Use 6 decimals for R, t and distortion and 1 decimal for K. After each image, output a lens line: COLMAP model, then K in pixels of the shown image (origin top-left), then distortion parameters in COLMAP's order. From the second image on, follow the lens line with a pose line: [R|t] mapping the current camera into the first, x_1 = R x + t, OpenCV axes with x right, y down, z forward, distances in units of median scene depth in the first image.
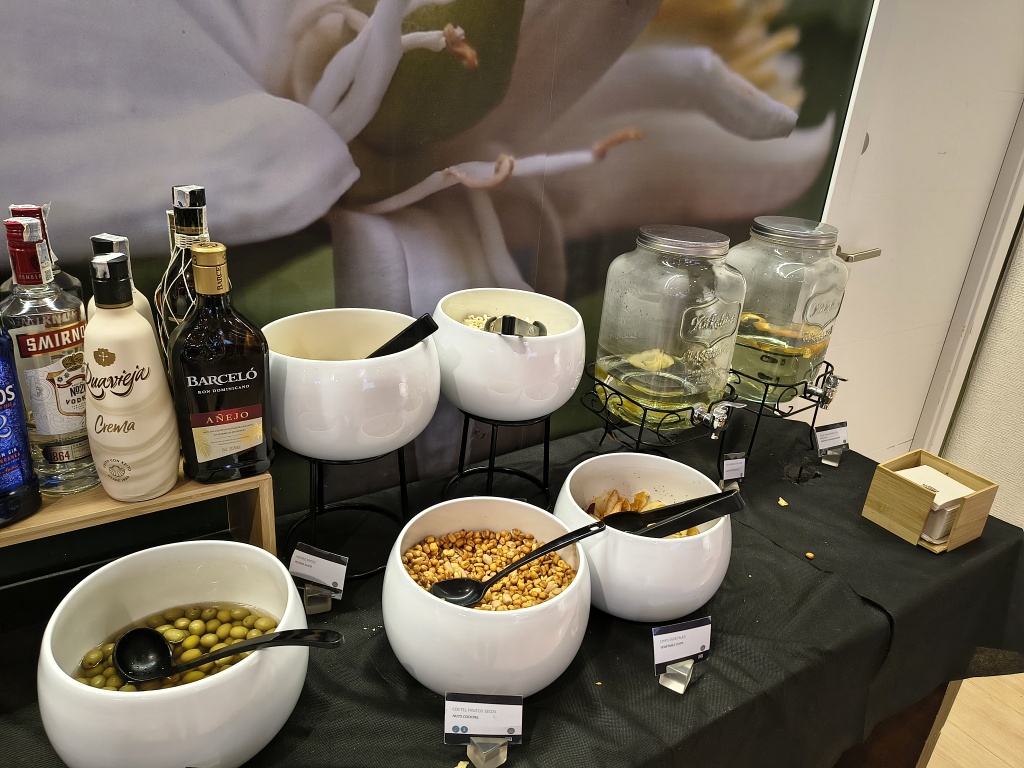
lens RADIAL K [[699.4, 0, 512.4], [0, 699.4, 383.4], [0, 0, 1]] dist [-0.009517, -0.006645]
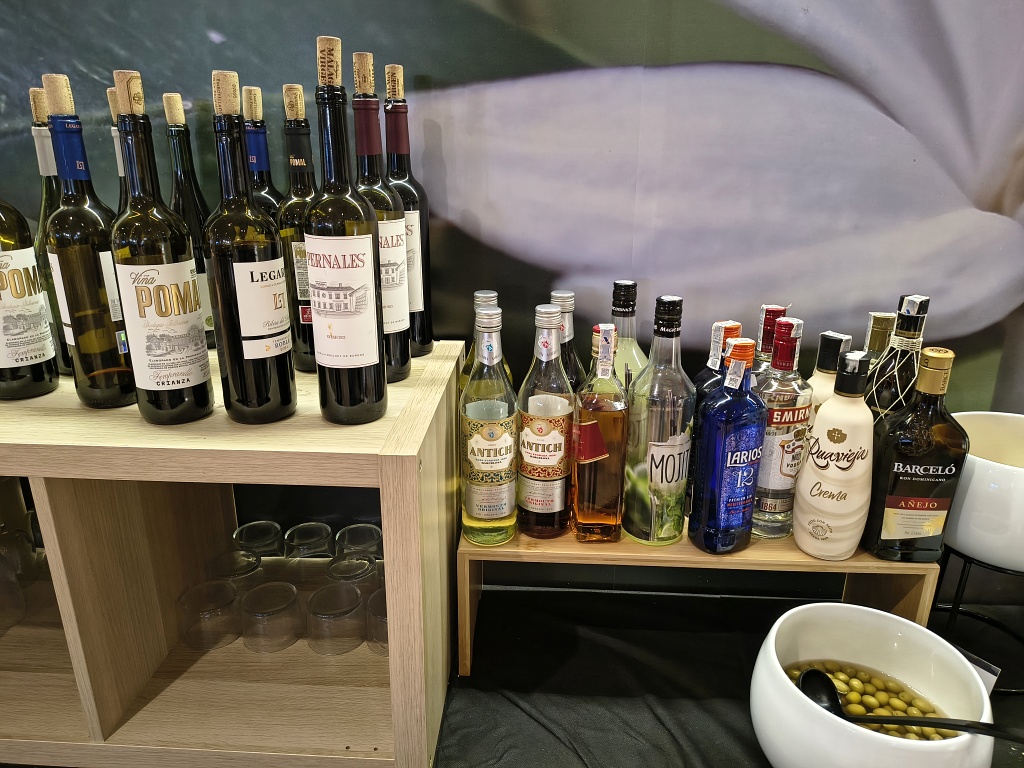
lens RADIAL K [[699.4, 0, 510.4], [0, 699.4, 385.2], [0, 0, 1]] dist [-0.009517, -0.006645]
pose [[0.792020, 0.122871, -0.598003, -0.293130], [-0.177301, 0.983612, -0.032724, 0.014019], [0.584182, 0.131944, 0.800826, -0.278022]]
